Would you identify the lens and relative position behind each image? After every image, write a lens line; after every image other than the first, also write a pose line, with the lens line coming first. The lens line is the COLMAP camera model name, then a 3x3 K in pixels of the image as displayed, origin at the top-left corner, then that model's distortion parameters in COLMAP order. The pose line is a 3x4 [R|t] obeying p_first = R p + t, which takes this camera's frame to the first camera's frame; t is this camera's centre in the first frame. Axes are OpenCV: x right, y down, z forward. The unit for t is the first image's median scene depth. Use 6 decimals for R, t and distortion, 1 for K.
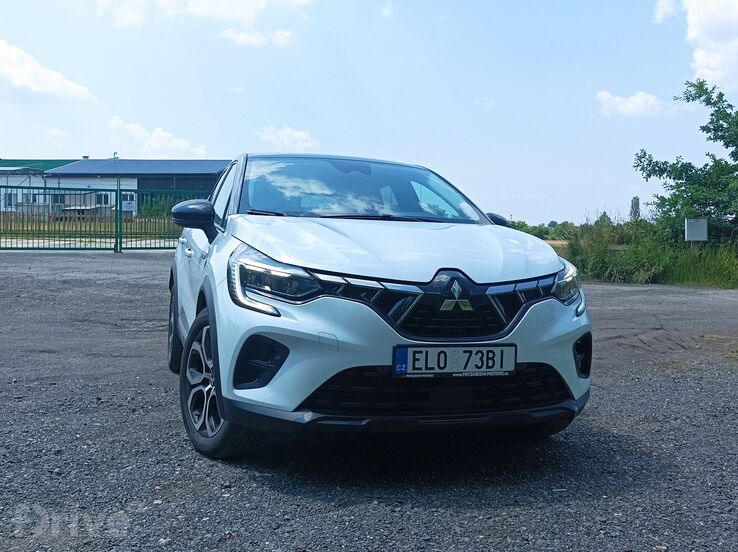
lens RADIAL K [[1510.0, 0, 369.0], [0, 1510.0, 276.0], [0, 0, 1]] dist [0.038083, 0.328859]
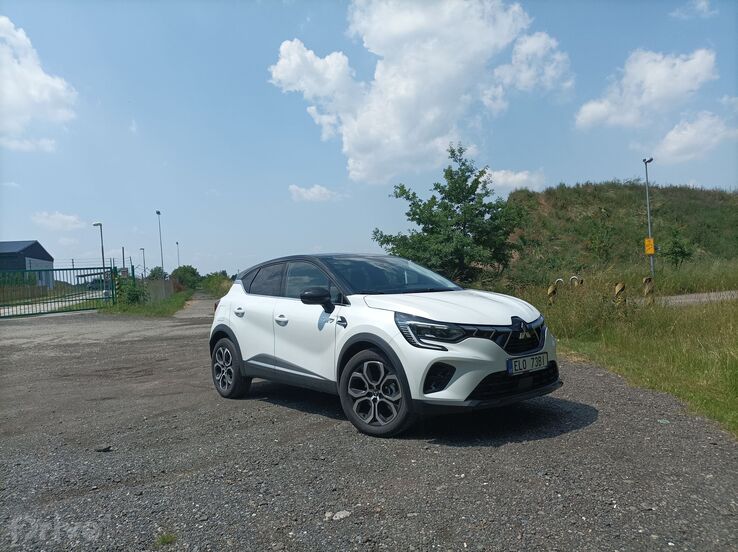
lens RADIAL K [[1510.0, 0, 369.0], [0, 1510.0, 276.0], [0, 0, 1]] dist [0.038083, 0.328859]
pose [[0.735860, -0.074260, 0.673049, -1.227454], [0.064203, 0.997142, 0.039823, -0.129421], [-0.674083, 0.013908, 0.738525, -0.258481]]
